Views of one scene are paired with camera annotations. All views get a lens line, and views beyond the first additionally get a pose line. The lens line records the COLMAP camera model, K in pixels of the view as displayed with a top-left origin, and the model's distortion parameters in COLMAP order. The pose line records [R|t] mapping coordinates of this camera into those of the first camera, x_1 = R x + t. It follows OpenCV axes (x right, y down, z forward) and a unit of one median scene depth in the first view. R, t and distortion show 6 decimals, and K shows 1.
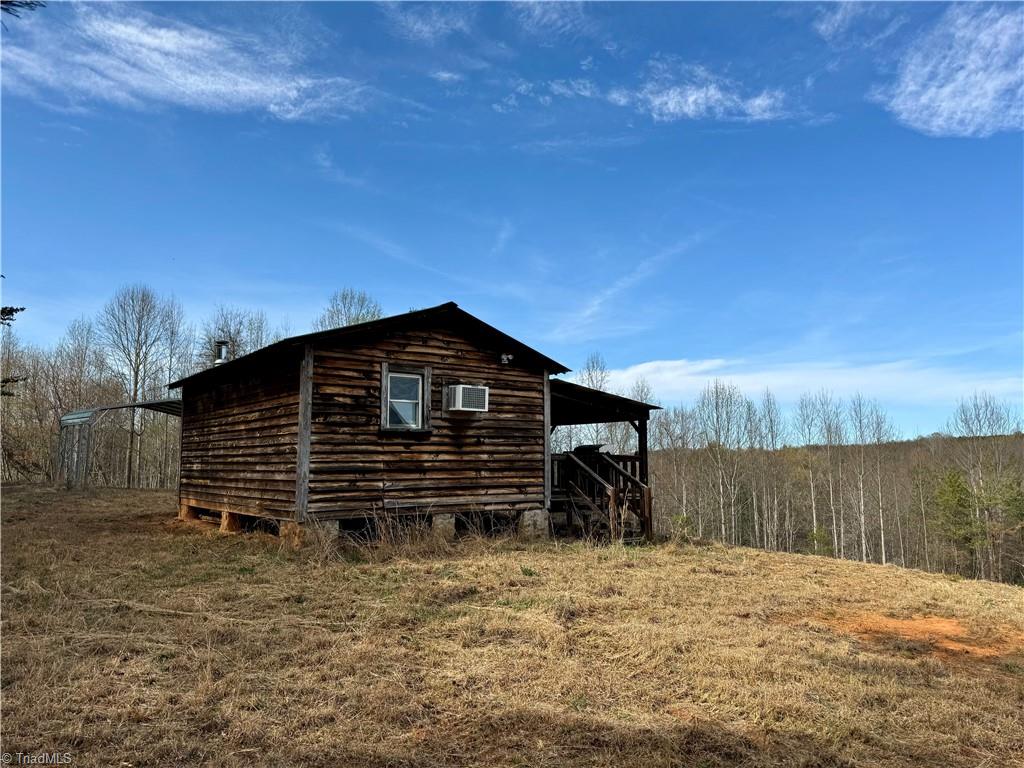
lens RADIAL K [[718.5, 0, 520.9], [0, 718.5, 386.3], [0, 0, 1]] dist [0.083725, -0.168607]
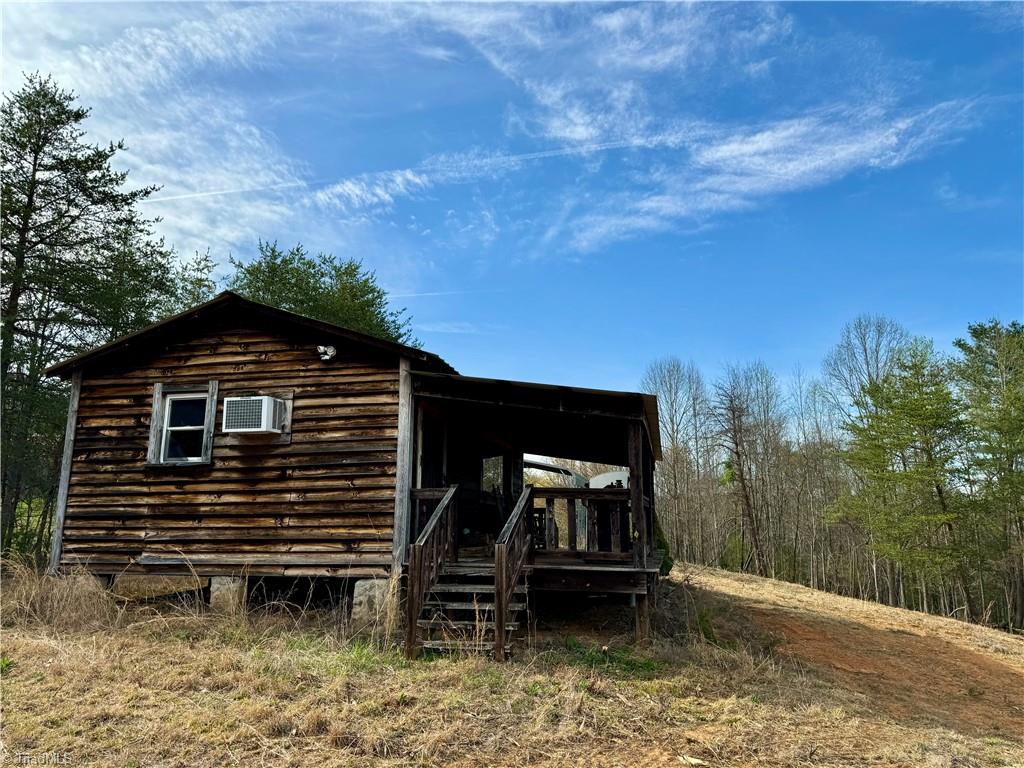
lens RADIAL K [[718.5, 0, 520.9], [0, 718.5, 386.3], [0, 0, 1]] dist [0.083725, -0.168607]
pose [[0.647536, -0.150605, -0.747005, 0.663828], [0.082751, 0.988376, -0.127536, 0.105312], [0.757529, 0.020768, 0.652471, 0.747087]]
